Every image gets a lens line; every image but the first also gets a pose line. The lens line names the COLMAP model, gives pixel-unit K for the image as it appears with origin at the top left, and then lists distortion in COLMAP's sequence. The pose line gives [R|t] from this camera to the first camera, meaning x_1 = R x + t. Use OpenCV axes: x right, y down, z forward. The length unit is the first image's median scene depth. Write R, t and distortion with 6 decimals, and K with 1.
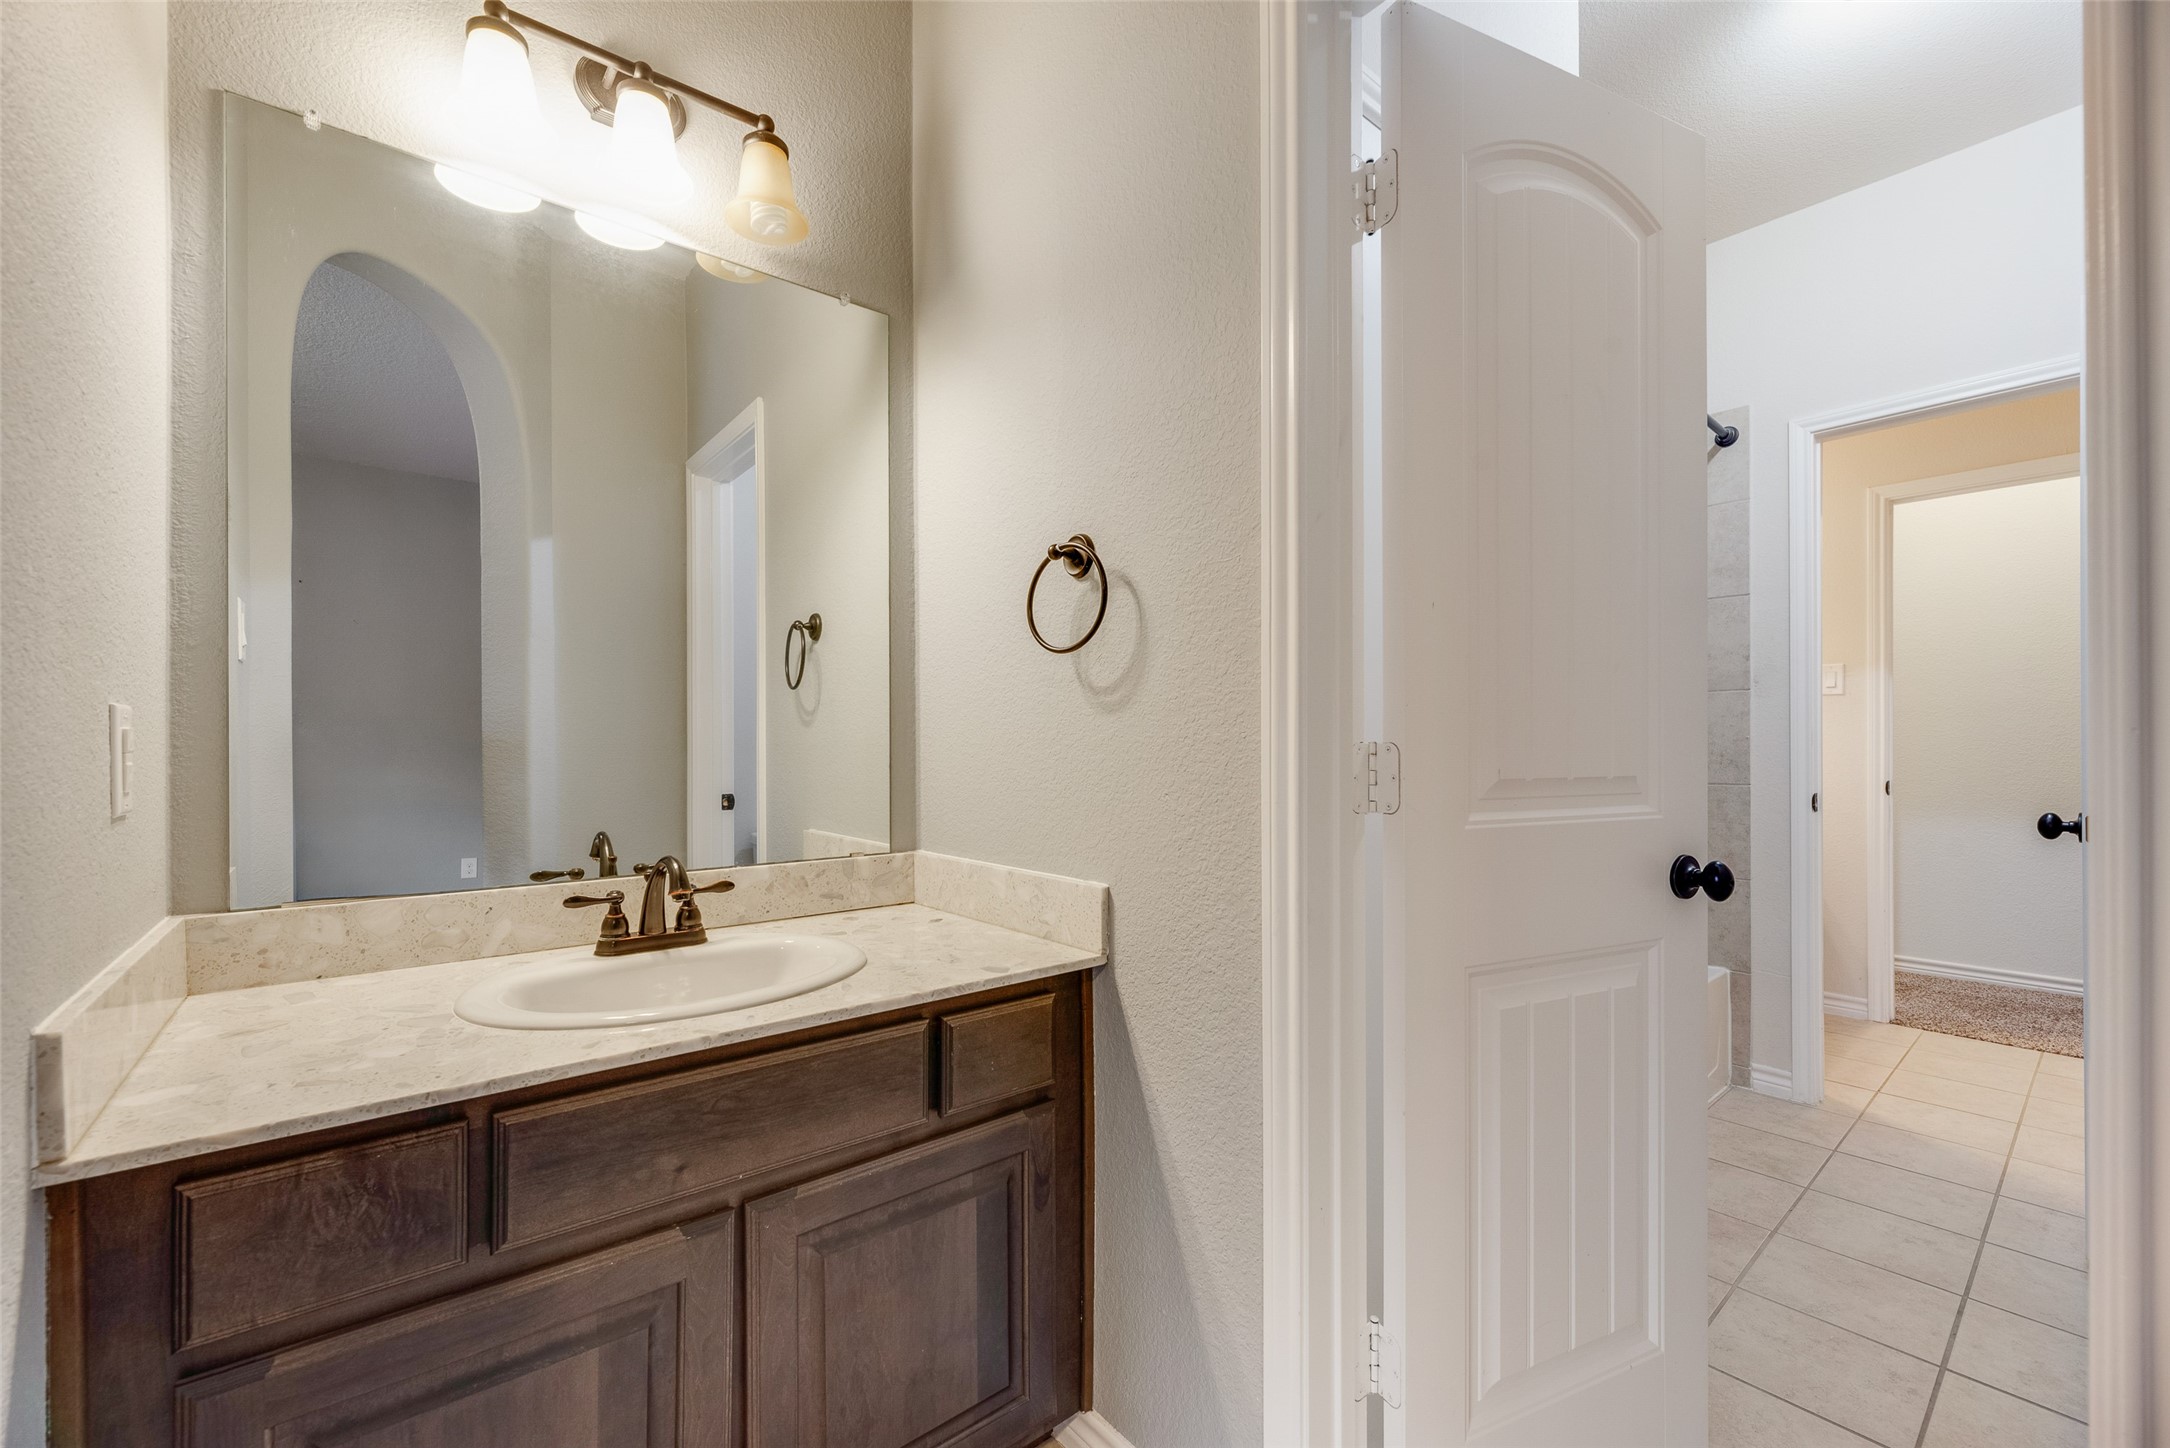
lens RADIAL K [[867.6, 0, 1080.6], [0, 867.6, 734.7], [0, 0, 1]] dist [0.000313, 0.000190]
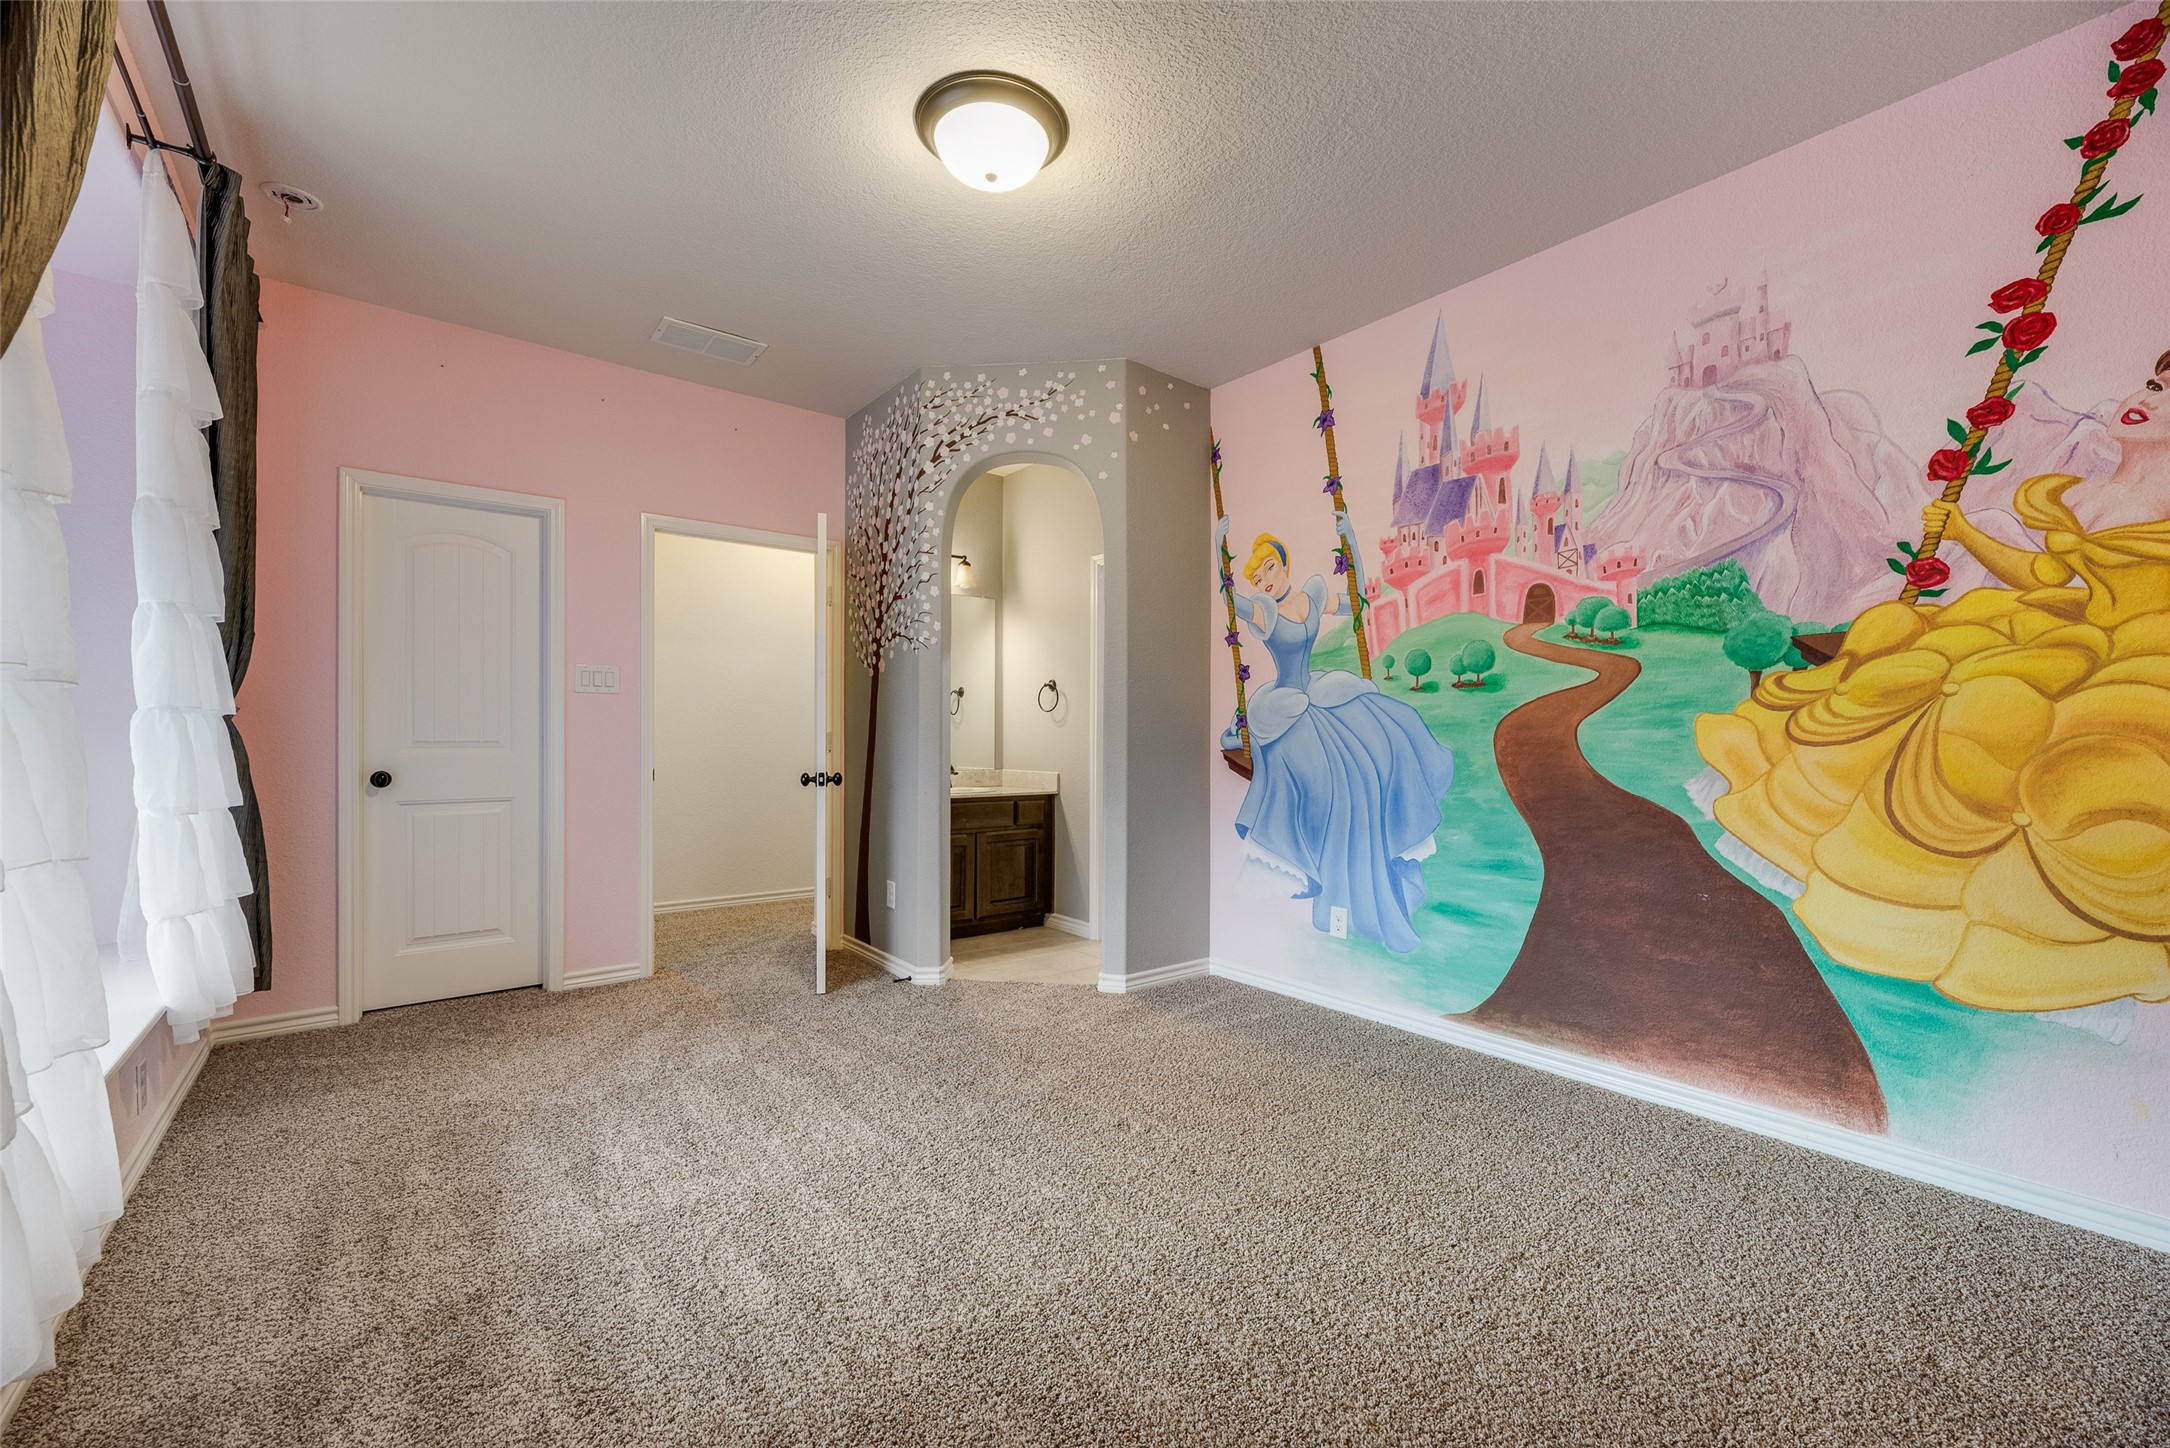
lens RADIAL K [[867.6, 0, 1086.1], [0, 867.6, 724.7], [0, 0, 1]] dist [0.000313, 0.000190]
pose [[0.999790, 0.002800, -0.020315, 0.204044], [-0.002878, 0.999989, -0.003803, -0.020774], [0.020304, 0.003861, 0.999786, -2.509677]]
